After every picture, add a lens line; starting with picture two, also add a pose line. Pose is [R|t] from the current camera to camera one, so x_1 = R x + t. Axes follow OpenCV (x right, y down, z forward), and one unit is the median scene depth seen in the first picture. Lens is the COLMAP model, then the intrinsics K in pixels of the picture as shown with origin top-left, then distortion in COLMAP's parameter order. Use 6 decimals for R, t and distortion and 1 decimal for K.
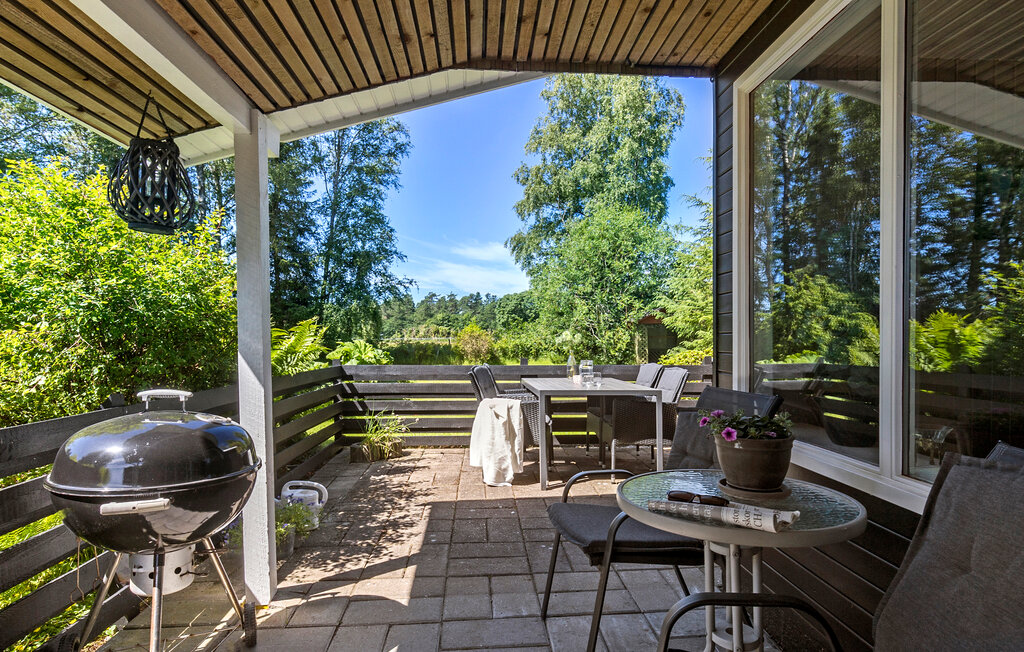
lens RADIAL K [[568.0, 0, 554.1], [0, 568.0, 324.3], [0, 0, 1]] dist [0.015685, -0.000963]
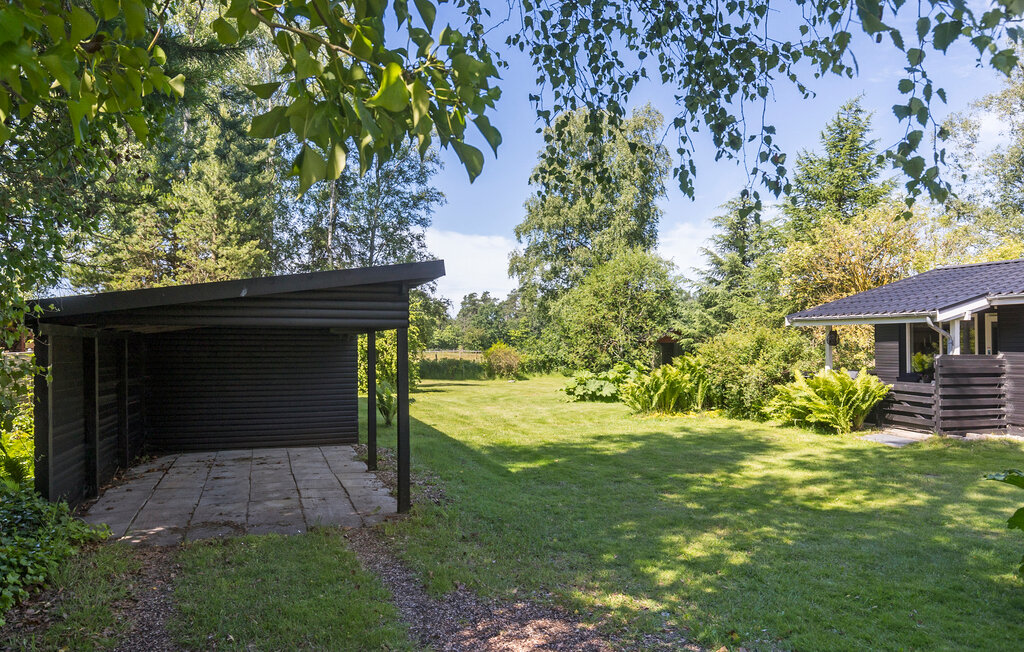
lens RADIAL K [[754.4, 0, 522.0], [0, 754.4, 333.7], [0, 0, 1]] dist [0.026671, 0.002895]
pose [[0.968898, 0.027117, 0.245971, -0.622200], [-0.027126, 0.999626, -0.003349, -0.007992], [-0.245970, -0.003427, 0.969271, -0.619137]]
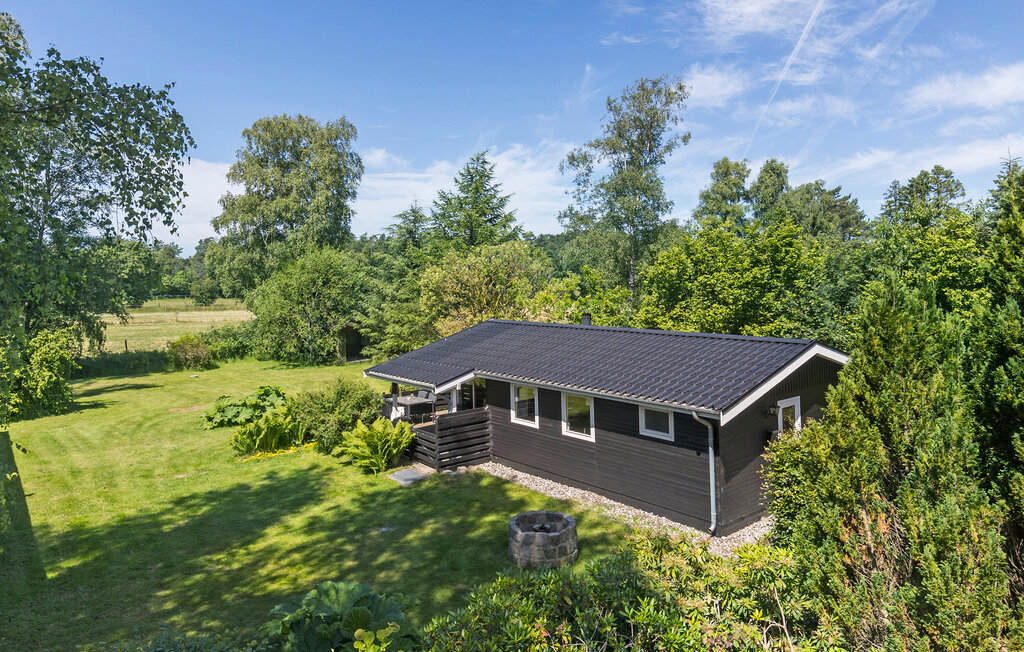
lens RADIAL K [[687.8, 0, 570.4], [0, 687.8, 258.5], [0, 0, 1]] dist [-0.000389, -0.003140]
pose [[0.796133, 0.032882, 0.604227, -0.509804], [-0.023240, 0.999447, -0.023769, -0.180155], [-0.604675, 0.004880, 0.796457, -0.856773]]
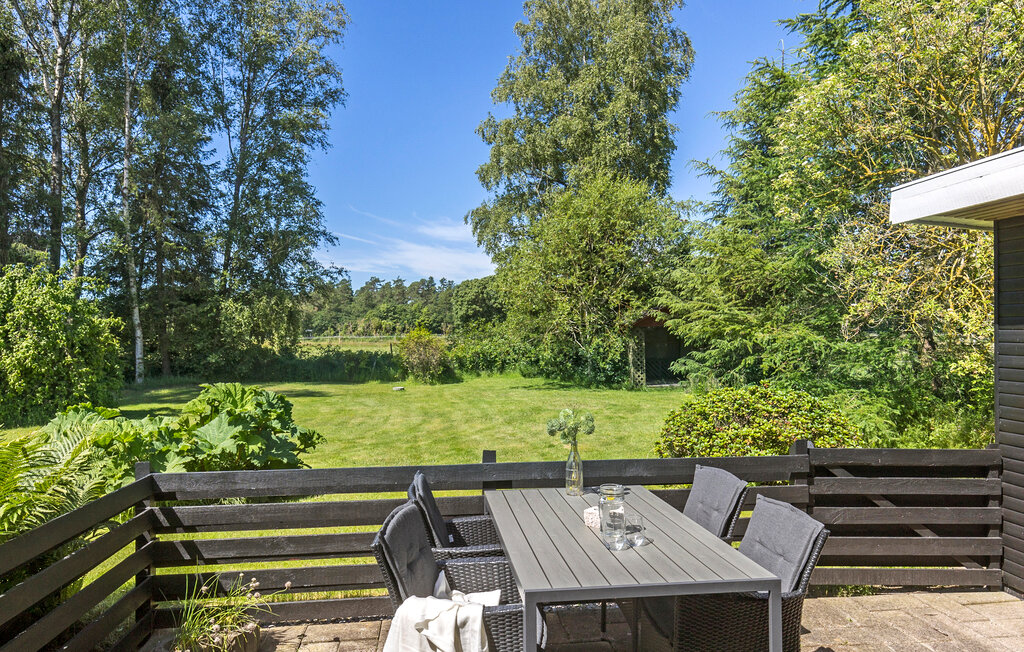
lens RADIAL K [[687.8, 0, 505.2], [0, 687.8, 335.6], [0, 0, 1]] dist [-0.000389, -0.003140]
pose [[0.999515, 0.018435, -0.025109, -0.004325], [-0.017718, 0.999438, 0.028463, -0.014227], [0.025620, -0.028004, 0.999279, 0.061142]]
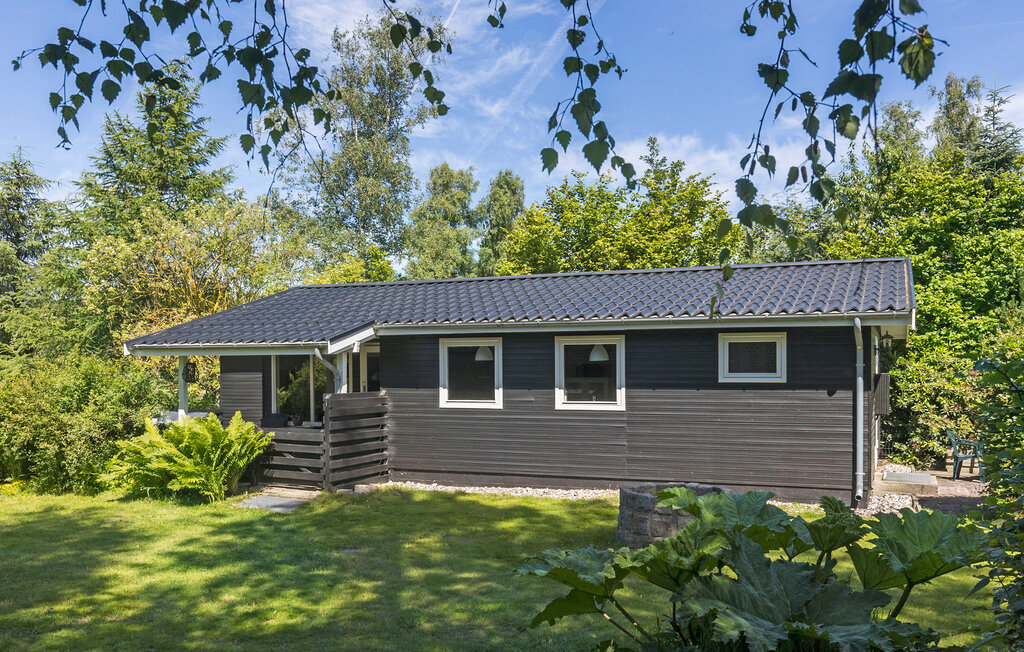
lens RADIAL K [[936.0, 0, 546.4], [0, 936.0, 363.5], [0, 0, 1]] dist [0.017506, 0.000000]
pose [[0.478133, 0.020251, 0.878054, -0.625616], [-0.020195, 0.999723, -0.012060, -0.018695], [-0.878055, -0.011965, 0.478410, -0.529638]]
